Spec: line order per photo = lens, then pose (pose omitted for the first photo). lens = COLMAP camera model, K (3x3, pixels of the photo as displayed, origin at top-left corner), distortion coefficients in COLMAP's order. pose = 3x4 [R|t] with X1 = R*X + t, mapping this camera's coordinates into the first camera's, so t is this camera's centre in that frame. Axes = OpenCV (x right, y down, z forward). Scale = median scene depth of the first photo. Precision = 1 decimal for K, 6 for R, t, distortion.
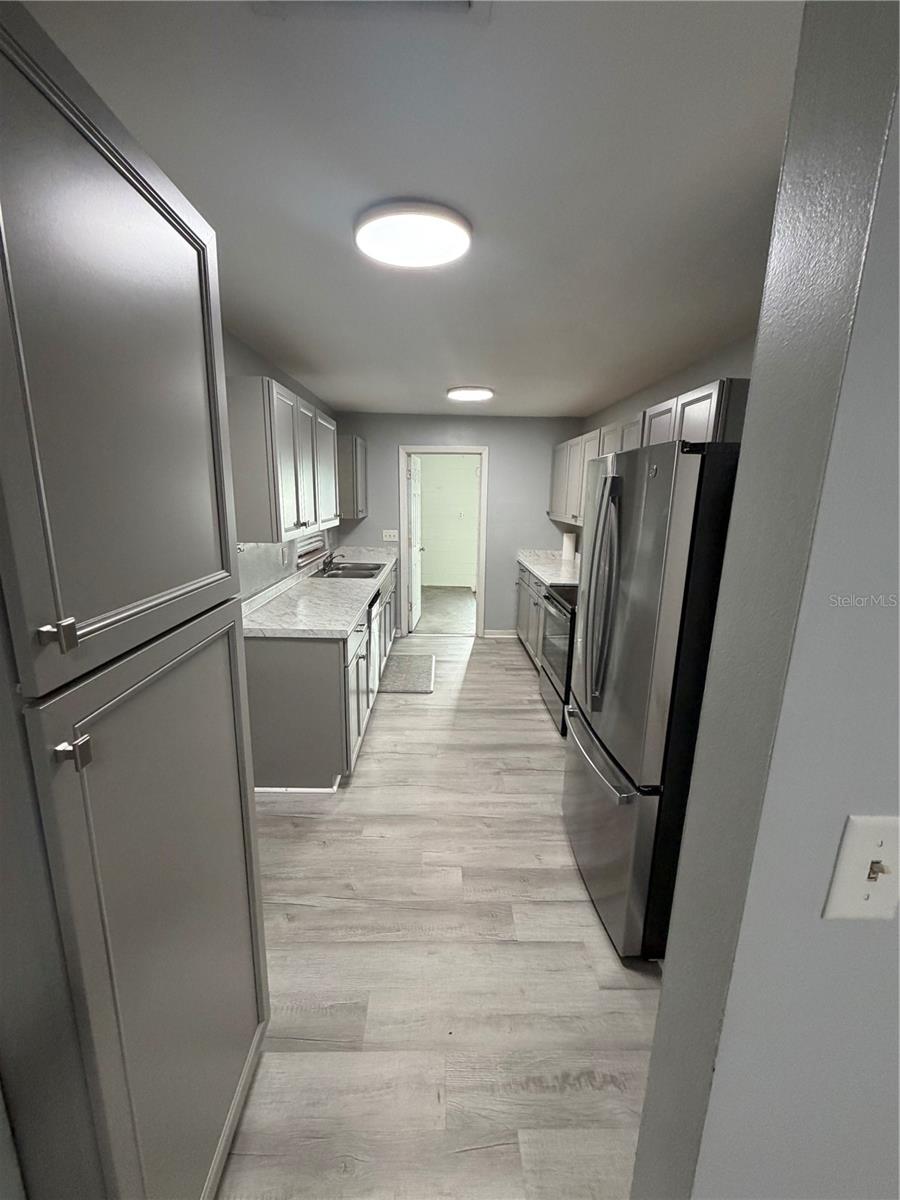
lens RADIAL K [[479.3, 0, 448.9], [0, 479.3, 596.6], [0, 0, 1]] dist [-0.000187, 0.000268]
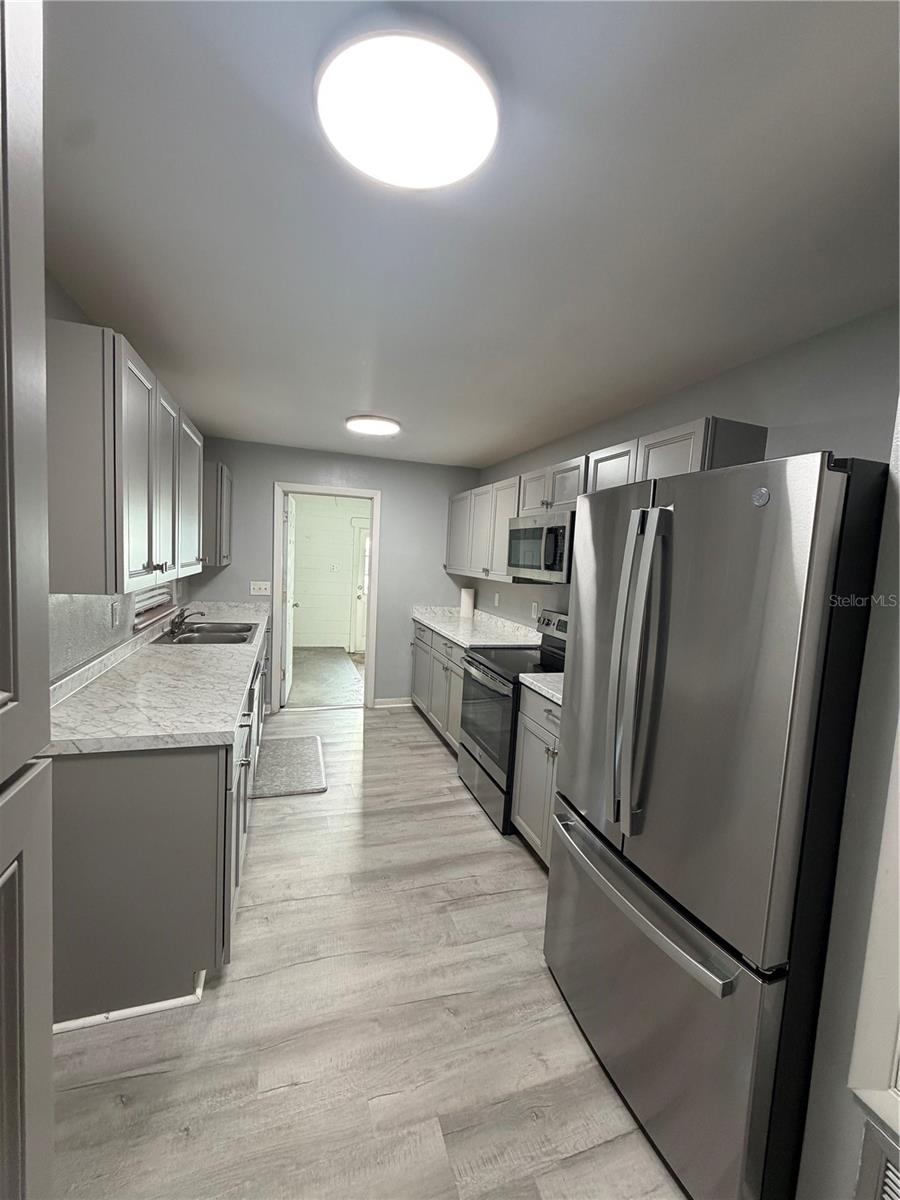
lens RADIAL K [[479.3, 0, 448.9], [0, 479.3, 596.6], [0, 0, 1]] dist [-0.000187, 0.000268]
pose [[0.953629, 0.008888, 0.300855, -0.080520], [0.026184, 0.993325, -0.112339, -0.017654], [-0.299845, 0.115008, 0.947030, 0.175033]]
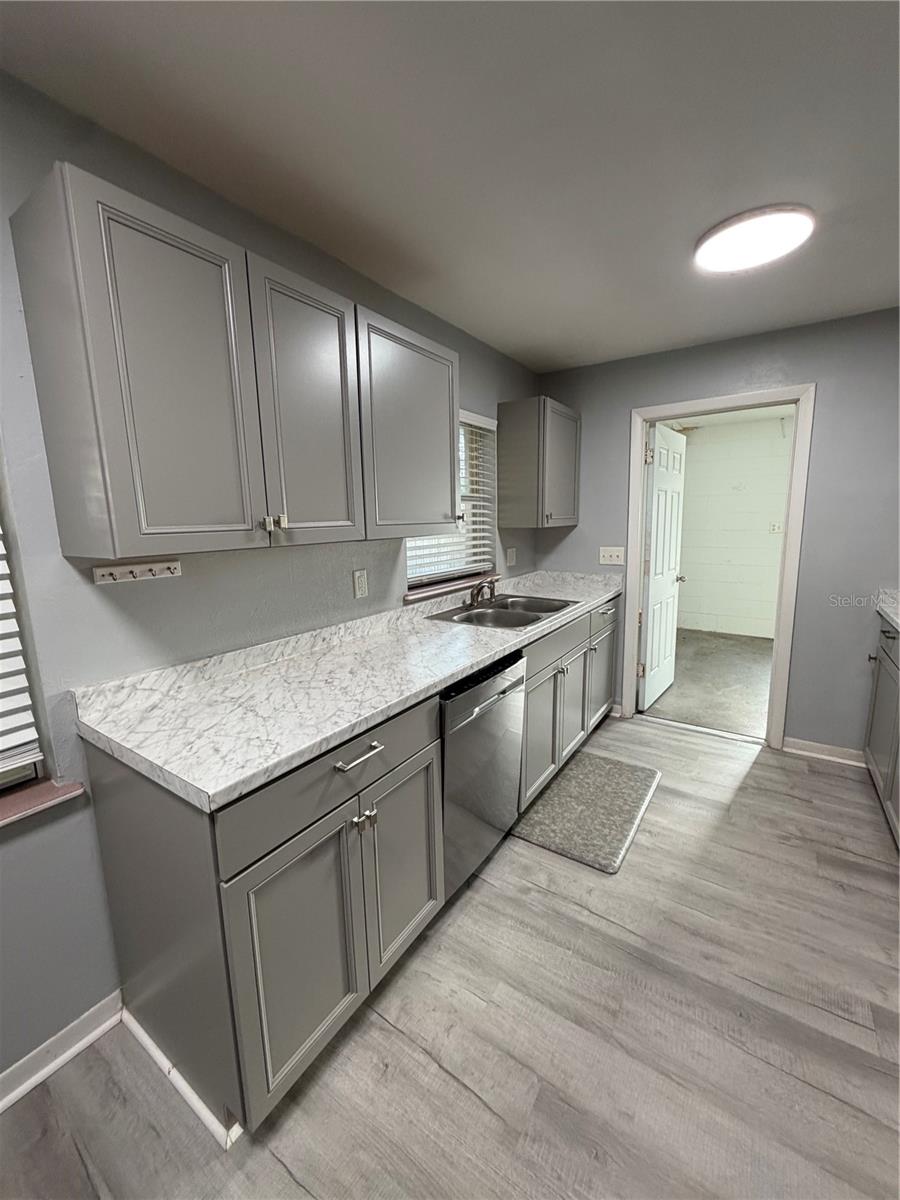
lens RADIAL K [[479.3, 0, 448.9], [0, 479.3, 596.6], [0, 0, 1]] dist [-0.000187, 0.000268]
pose [[0.817326, 0.060595, -0.572980, 0.088790], [-0.087734, 0.995947, -0.019823, -0.056009], [0.569456, 0.066472, 0.819330, 0.480418]]
